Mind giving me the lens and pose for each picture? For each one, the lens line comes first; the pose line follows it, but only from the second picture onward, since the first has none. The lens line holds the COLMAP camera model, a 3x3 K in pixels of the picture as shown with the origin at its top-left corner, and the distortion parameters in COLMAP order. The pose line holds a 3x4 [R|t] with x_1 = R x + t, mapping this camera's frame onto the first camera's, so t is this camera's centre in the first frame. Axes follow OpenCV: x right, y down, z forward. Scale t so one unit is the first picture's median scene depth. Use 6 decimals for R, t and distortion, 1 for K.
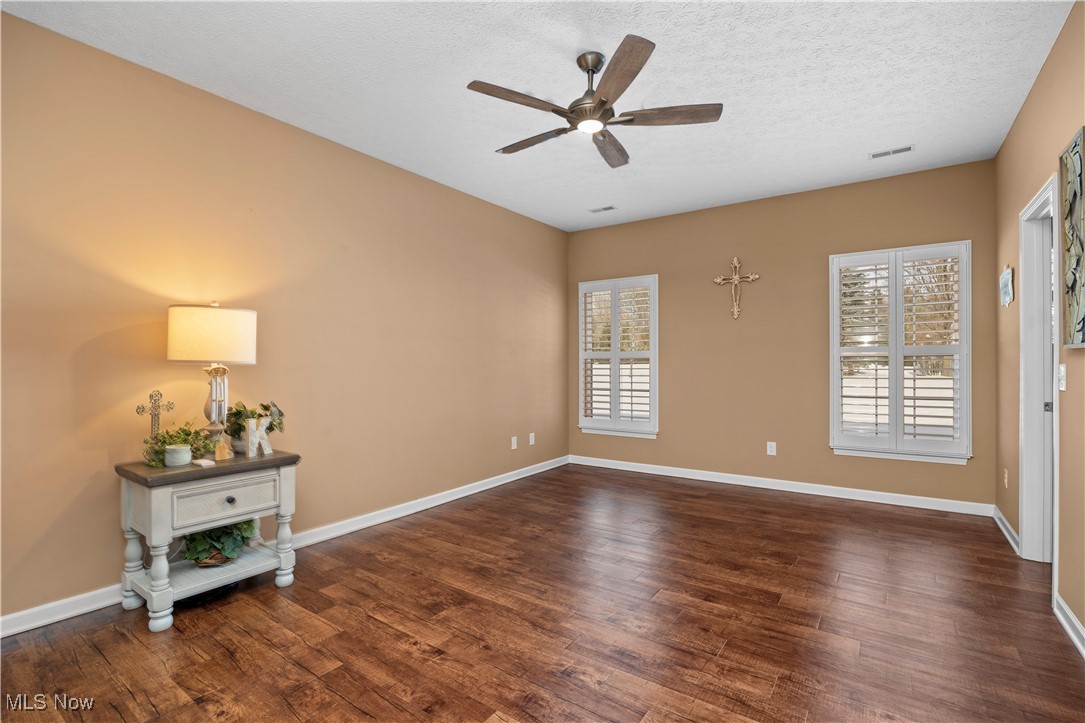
lens RADIAL K [[506.1, 0, 544.7], [0, 506.1, 365.8], [0, 0, 1]] dist [-0.023313, -0.000035]
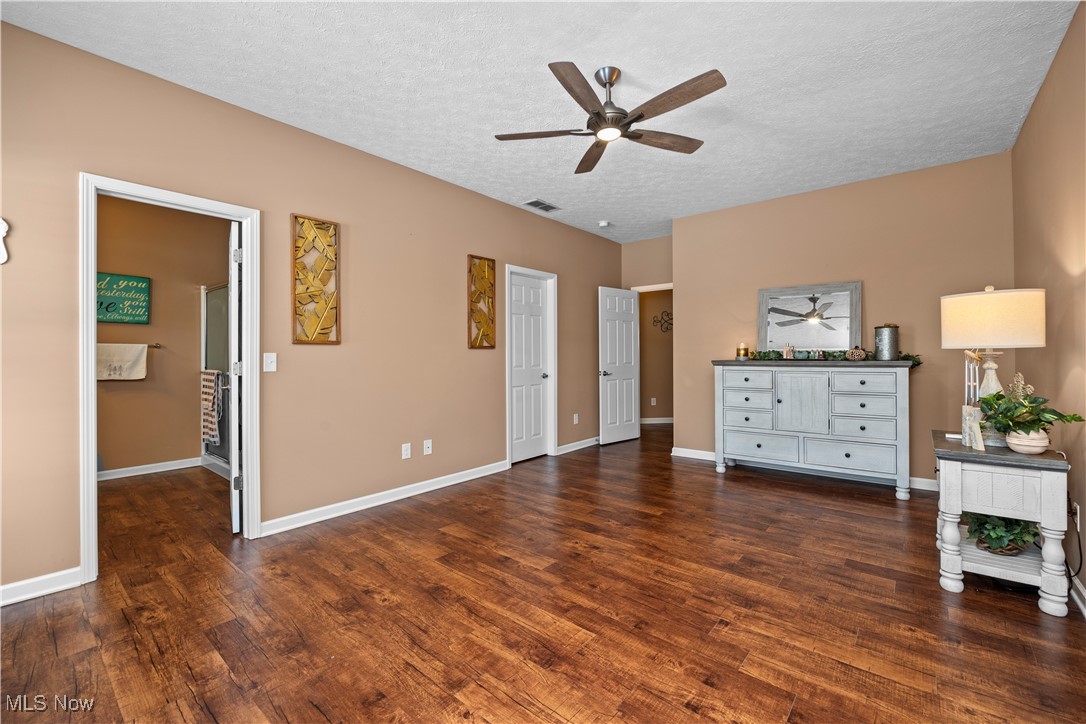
lens RADIAL K [[454.5, 0, 538.2], [0, 454.5, 355.5], [0, 0, 1]] dist [-0.015124, 0.000081]
pose [[-0.995600, 0.008289, 0.093334, 0.145194], [0.008854, 0.999945, 0.005641, 0.003425], [-0.093282, 0.006442, -0.995619, 1.874680]]
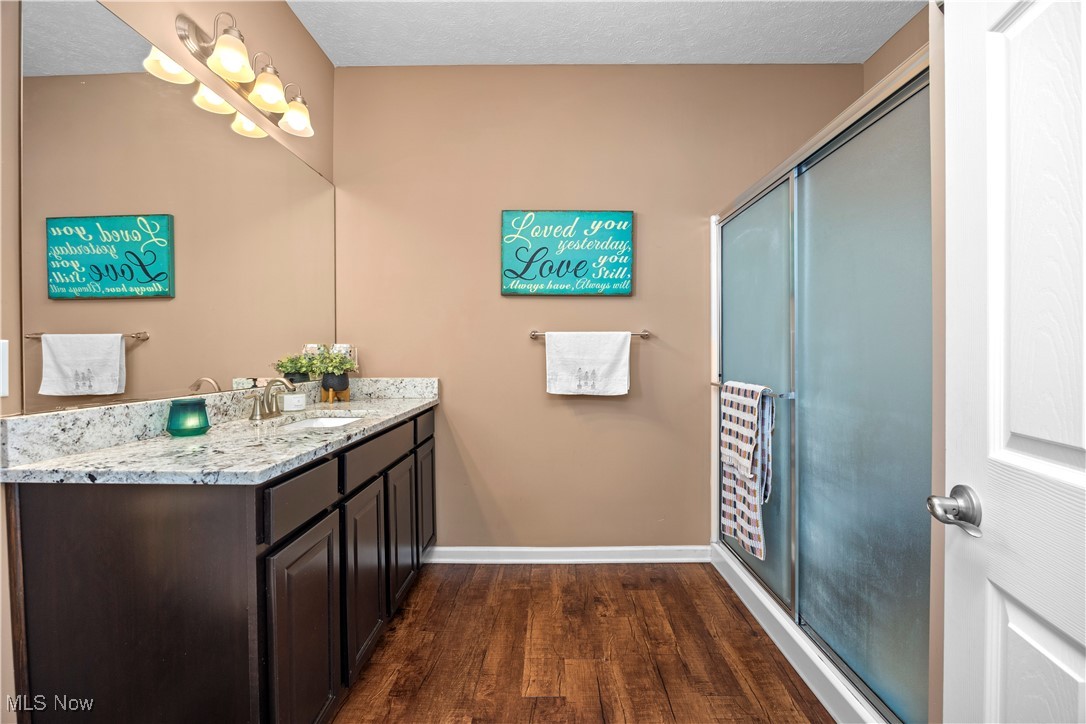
lens RADIAL K [[459.7, 0, 543.0], [0, 459.7, 362.0], [0, 0, 1]] dist [-0.022700, -0.000052]
pose [[-0.562093, -0.000070, 0.827074, 1.060089], [0.013601, 0.999864, 0.009327, 0.008274], [-0.826962, 0.016492, -0.562015, 1.033711]]
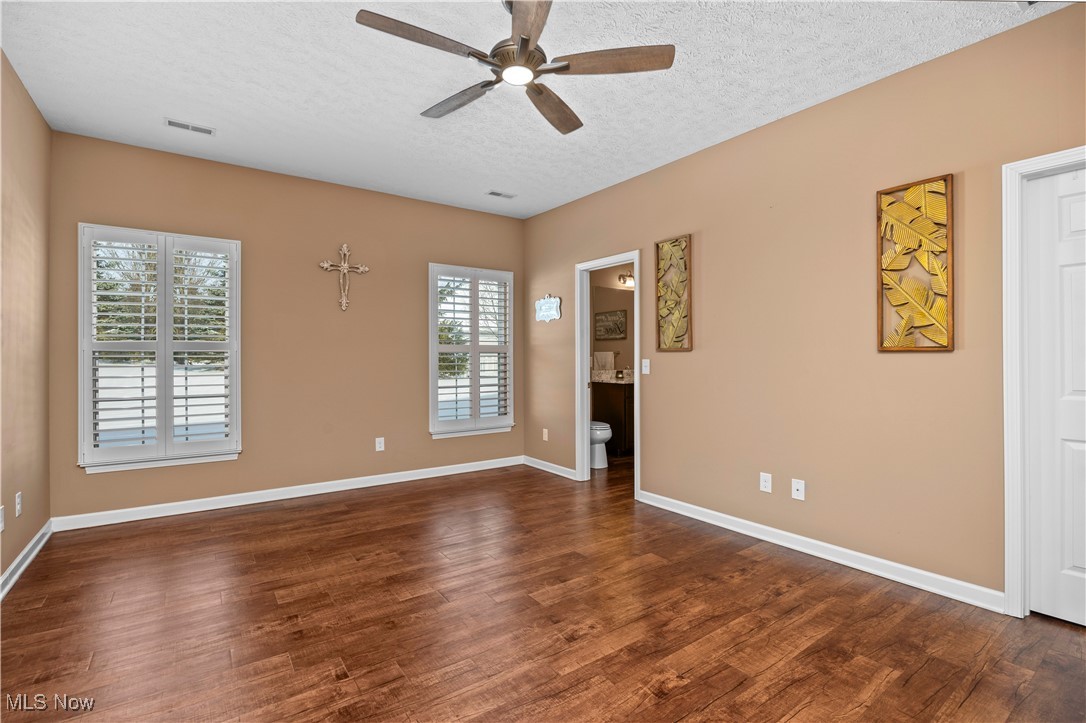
lens RADIAL K [[490.3, 0, 546.5], [0, 490.3, 356.7], [0, 0, 1]] dist [-0.019616, -0.000029]
pose [[0.324526, 0.006221, 0.945856, -0.621811], [0.004943, 0.999954, -0.008273, 0.001027], [-0.945864, 0.007360, 0.324480, 0.649289]]
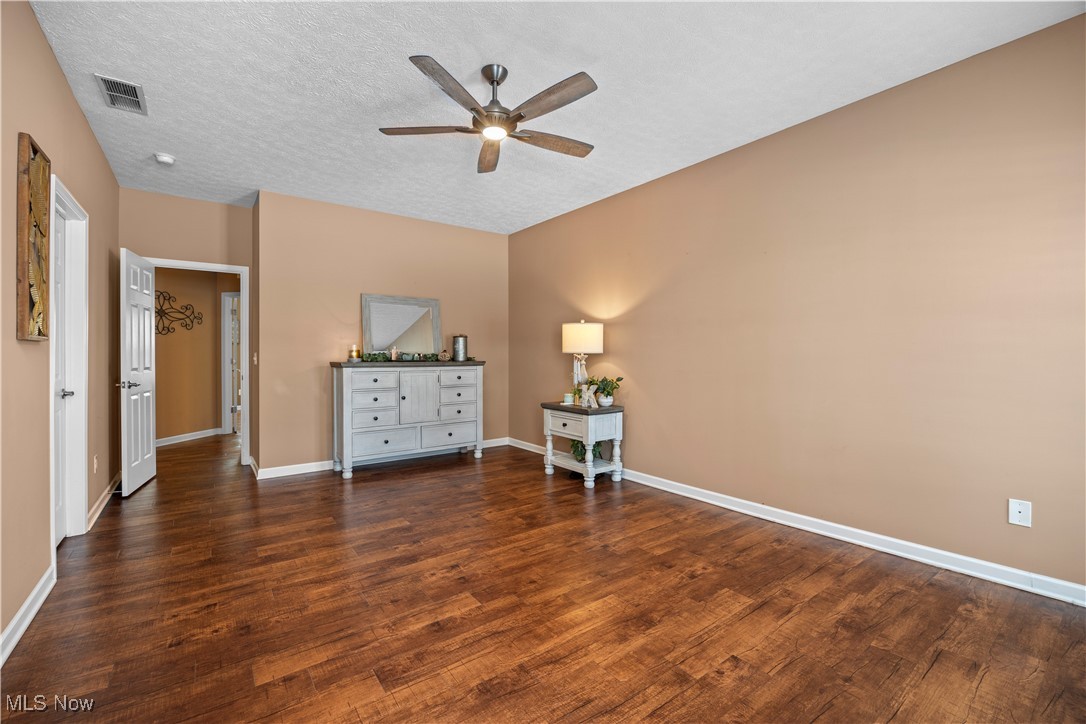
lens RADIAL K [[454.5, 0, 538.2], [0, 454.5, 355.5], [0, 0, 1]] dist [-0.015124, 0.000081]
pose [[-0.322717, 0.002540, -0.946492, 0.929575], [-0.004000, 0.999984, 0.004047, 0.003849], [0.946487, 0.005092, -0.322702, 1.319250]]
